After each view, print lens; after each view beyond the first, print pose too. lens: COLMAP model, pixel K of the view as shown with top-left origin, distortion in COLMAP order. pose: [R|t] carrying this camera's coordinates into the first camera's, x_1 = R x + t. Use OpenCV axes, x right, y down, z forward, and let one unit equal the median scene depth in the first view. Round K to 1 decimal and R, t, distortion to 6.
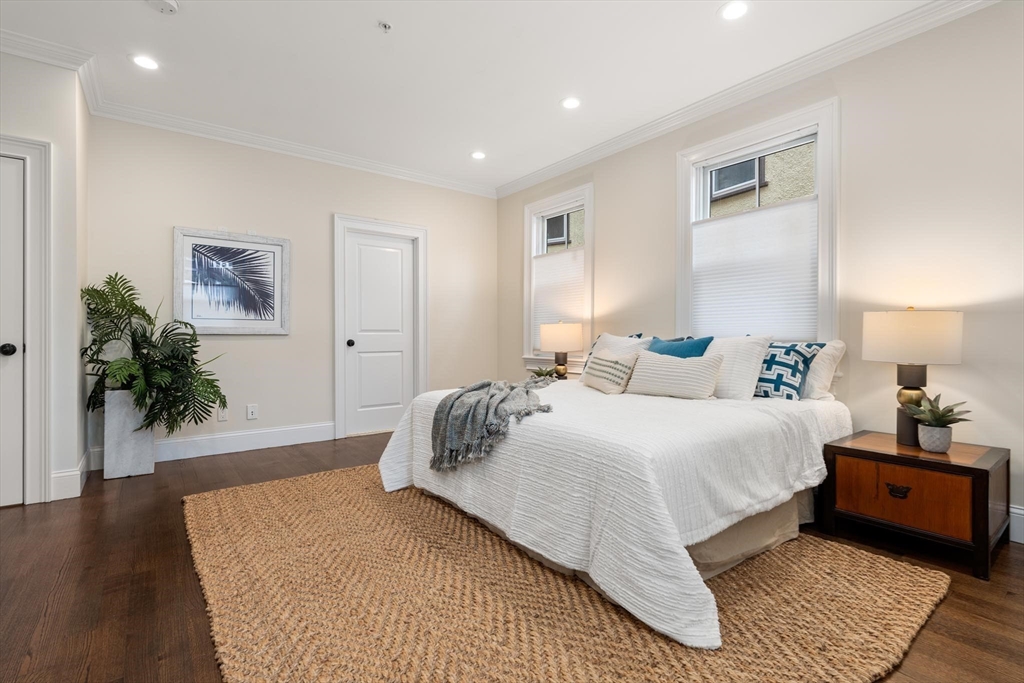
lens RADIAL K [[474.8, 0, 514.9], [0, 474.8, 339.1], [0, 0, 1]] dist [-0.003443, 0.000428]
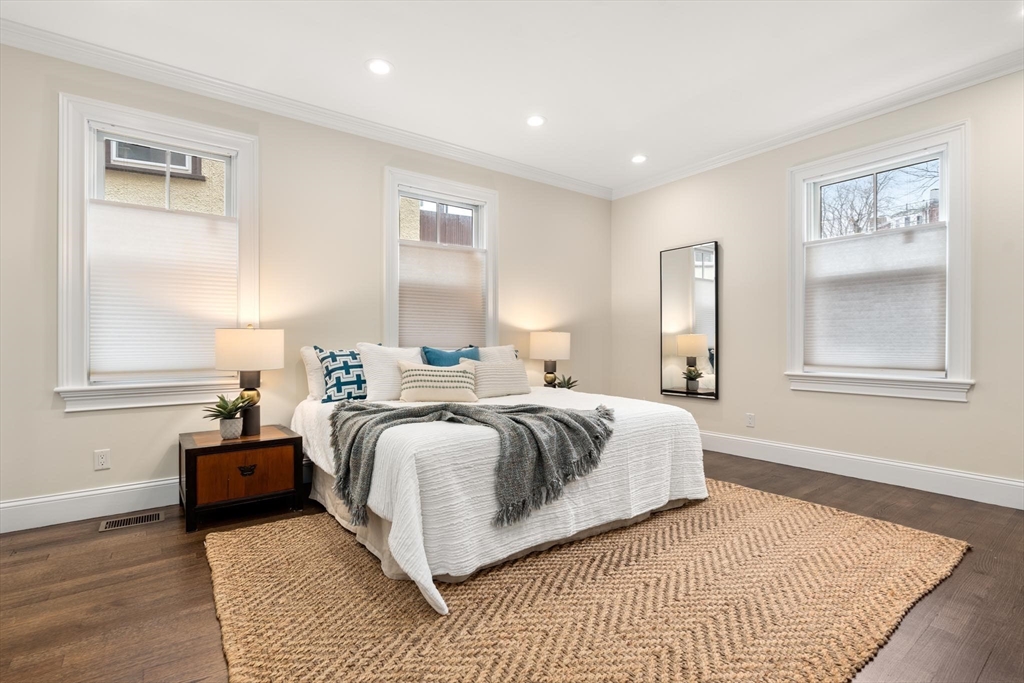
lens RADIAL K [[474.8, 0, 514.7], [0, 474.8, 339.9], [0, 0, 1]] dist [-0.003443, 0.000428]
pose [[0.024351, 0.006625, 0.999682, -0.889996], [0.008185, 0.999943, -0.006826, -0.013679], [-0.999670, 0.008349, 0.024295, 0.927342]]
